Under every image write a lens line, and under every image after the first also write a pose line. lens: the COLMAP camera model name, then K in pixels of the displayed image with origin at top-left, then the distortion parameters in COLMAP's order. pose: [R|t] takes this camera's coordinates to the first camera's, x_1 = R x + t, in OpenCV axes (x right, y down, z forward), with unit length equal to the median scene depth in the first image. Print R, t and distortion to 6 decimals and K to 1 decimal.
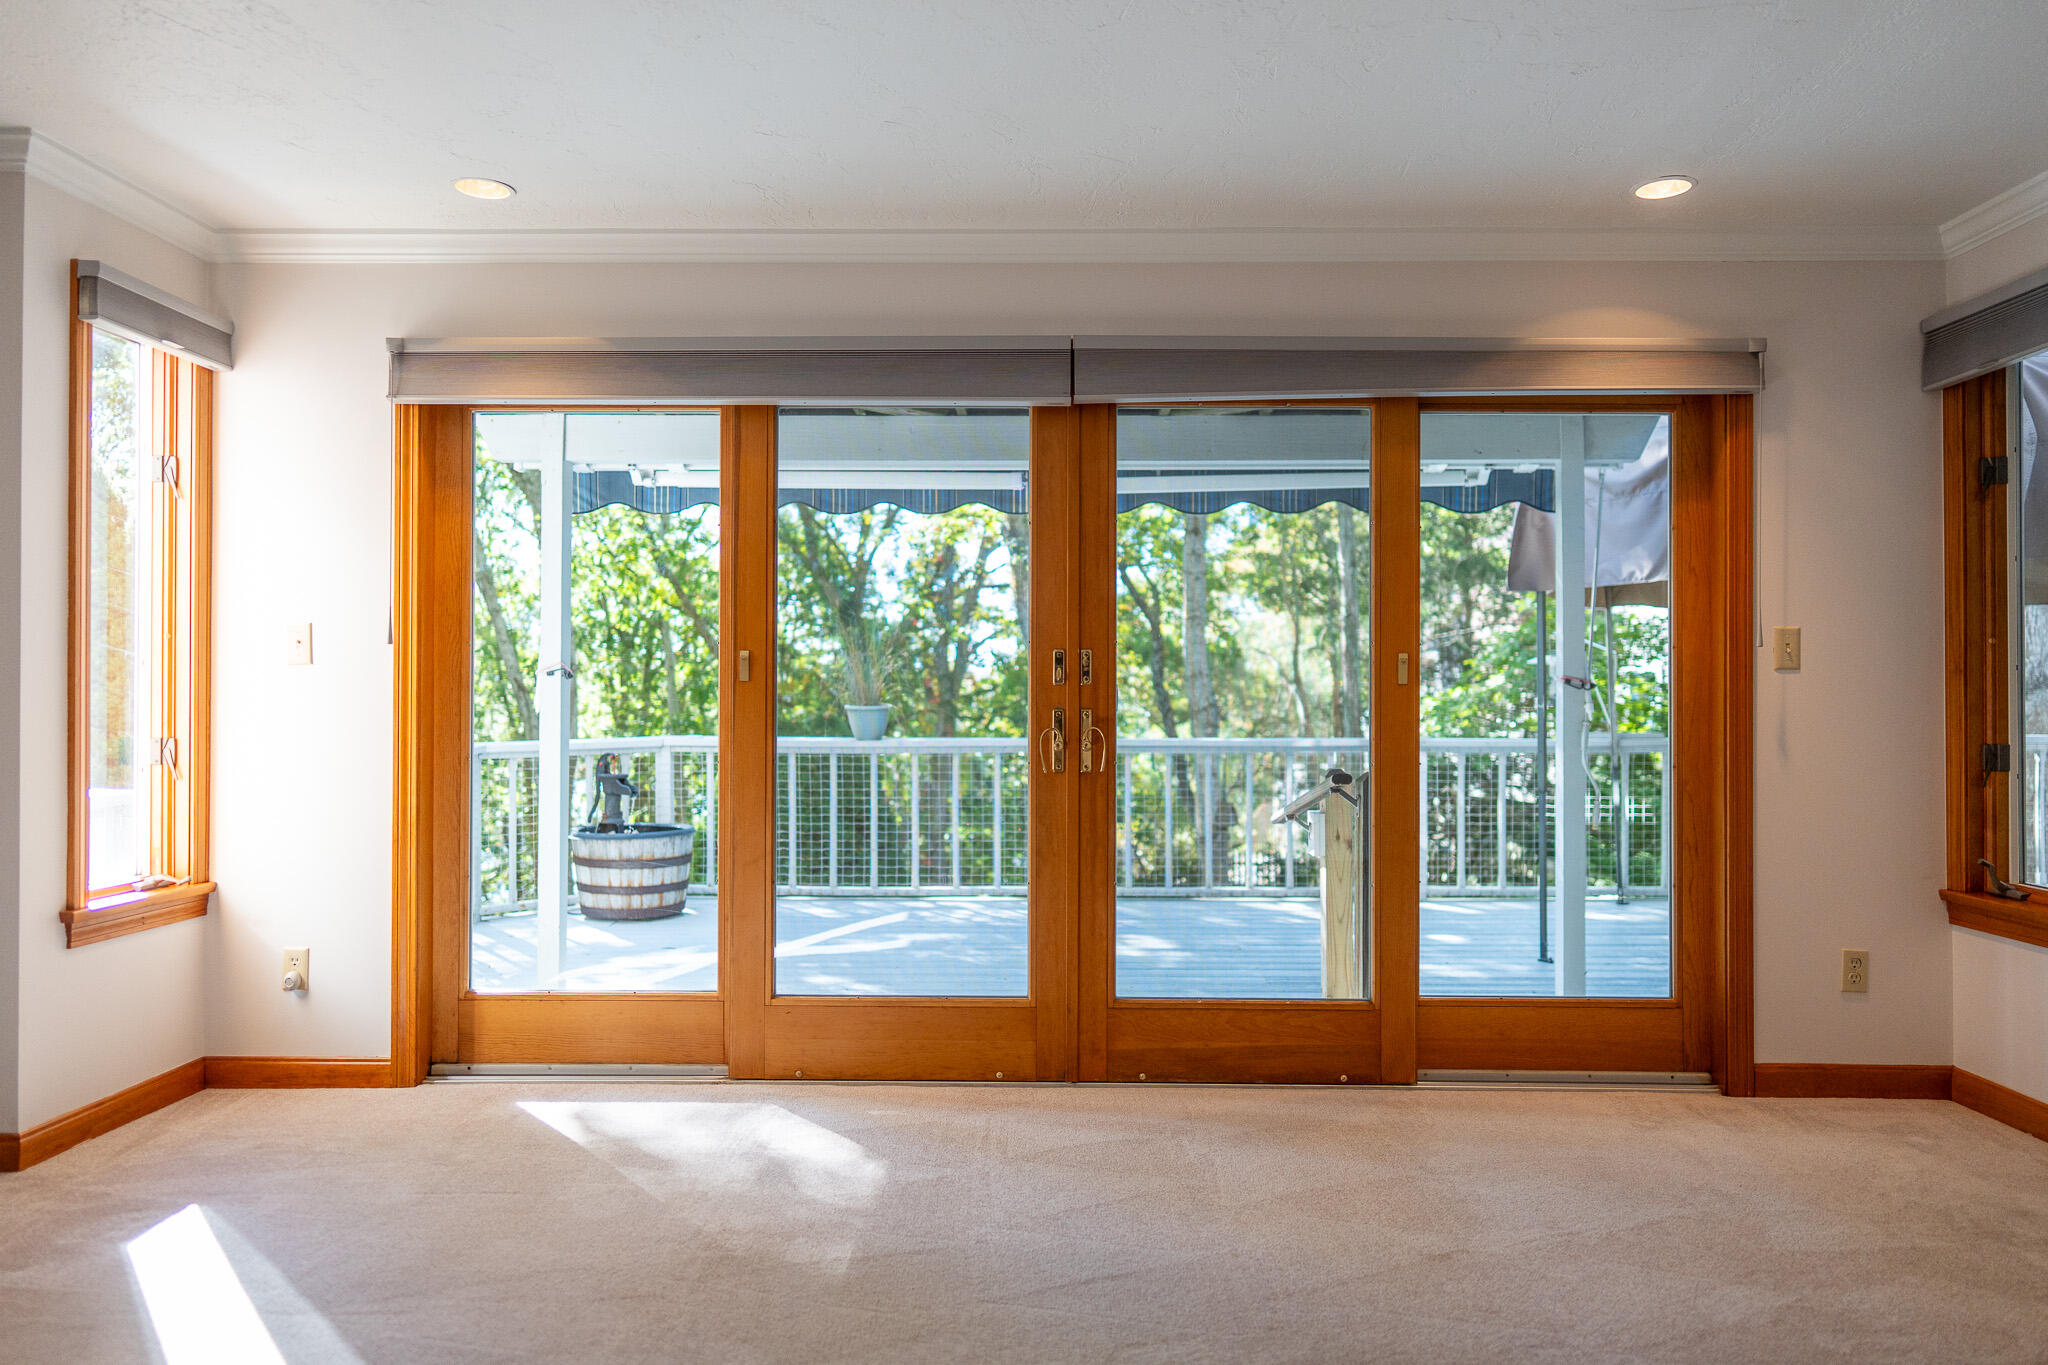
lens RADIAL K [[1369.2, 0, 1024.0], [0, 1369.2, 682.5], [0, 0, 1]] dist [0.002694, 0.000200]
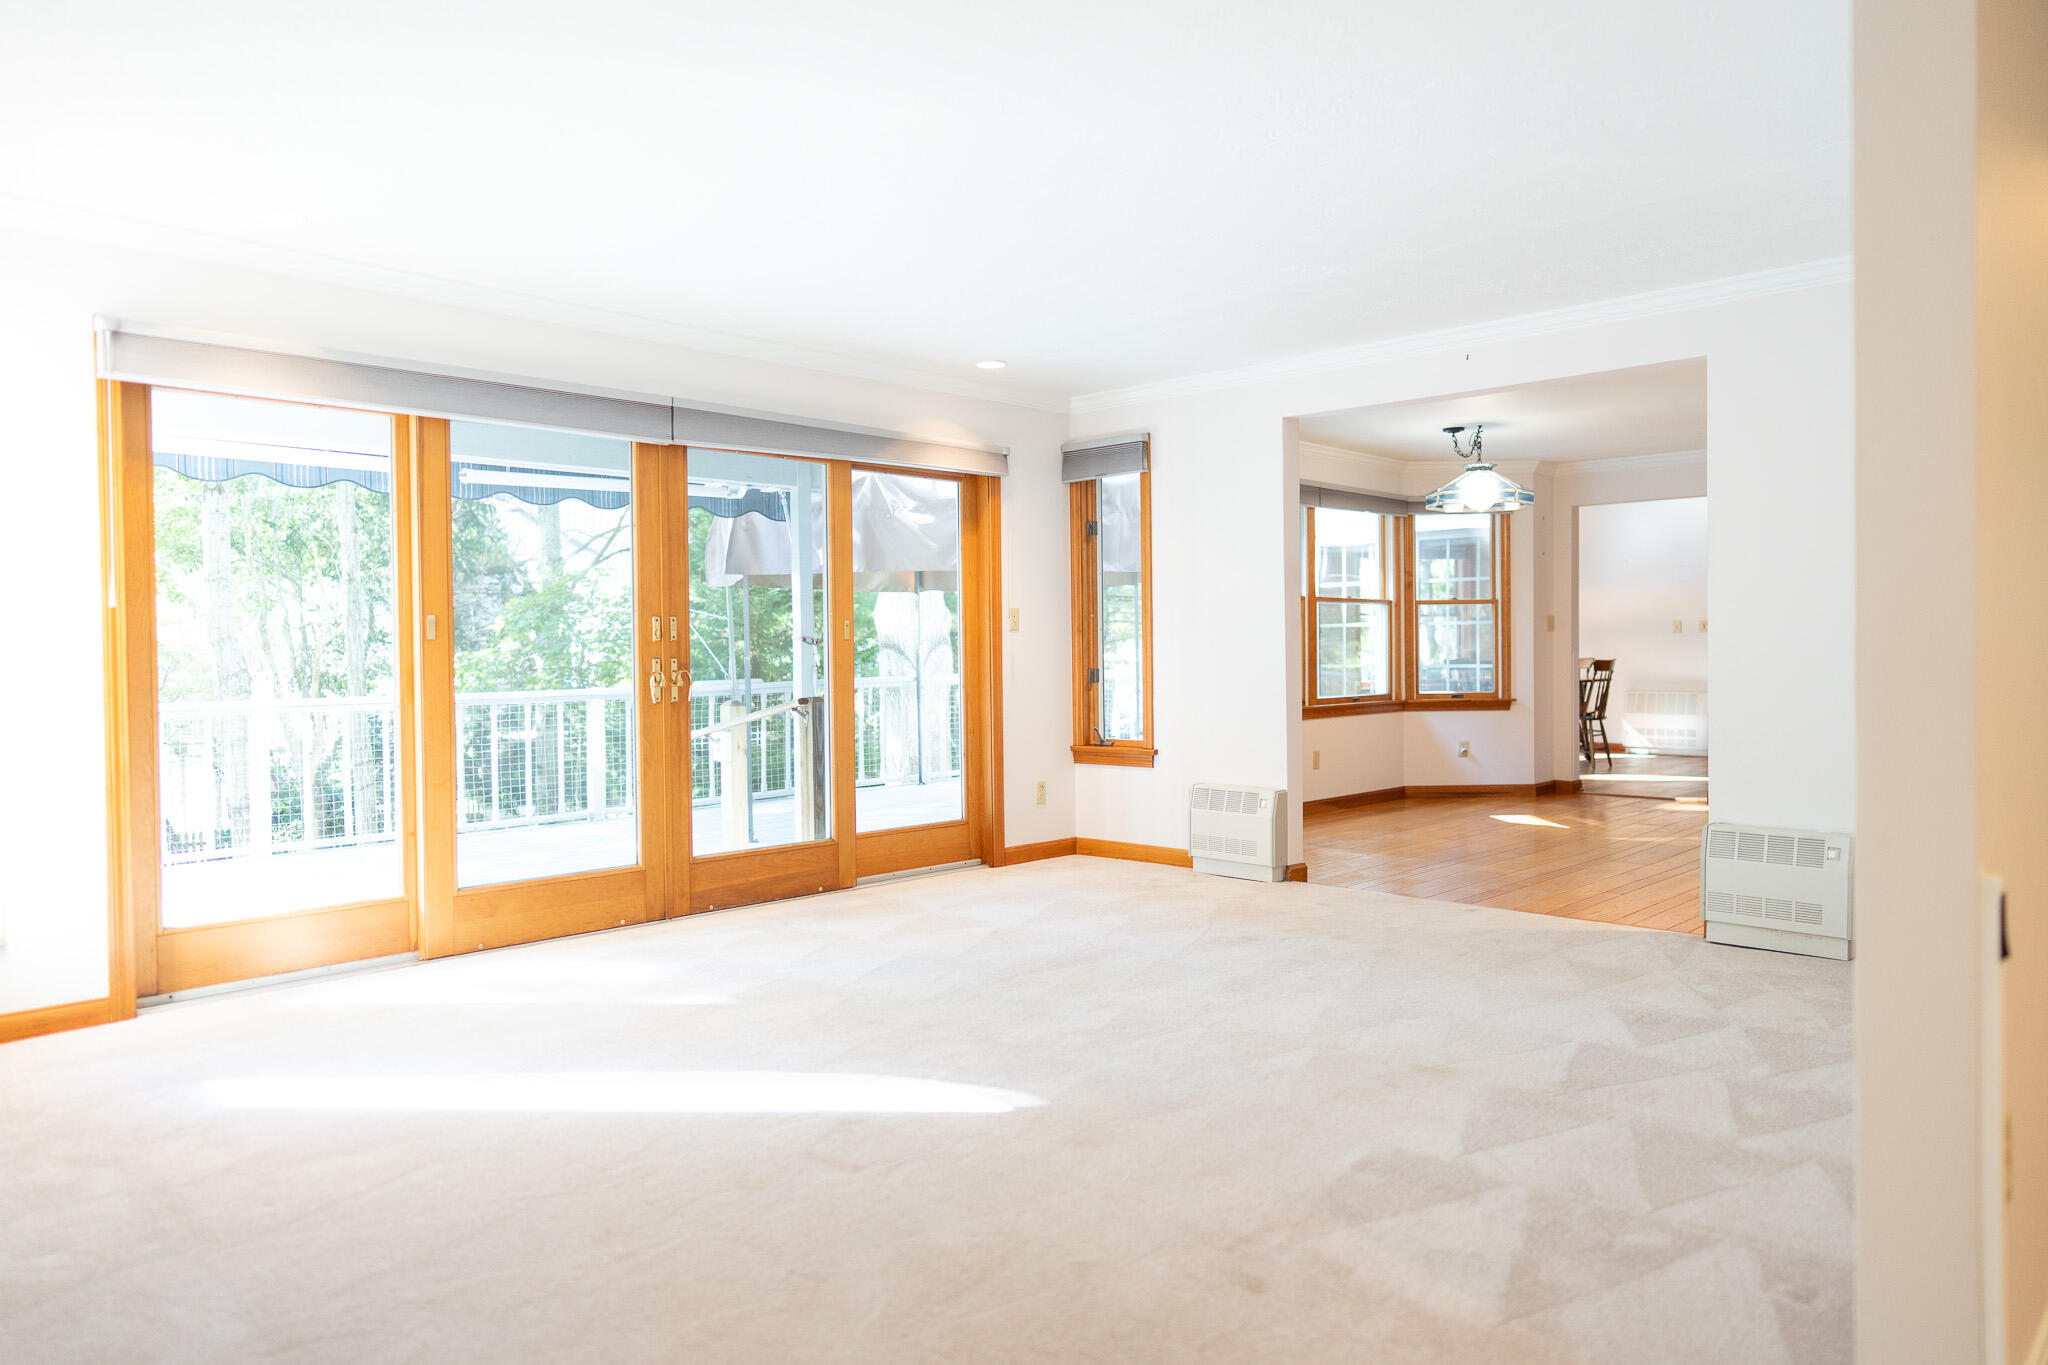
lens RADIAL K [[1369.2, 0, 1024.0], [0, 1369.2, 682.5], [0, 0, 1]] dist [0.002694, 0.000200]
pose [[0.677375, -0.027529, 0.735123, -0.757590], [0.008778, 0.999531, 0.029341, 0.006008], [-0.735586, -0.013422, 0.677298, -0.237913]]
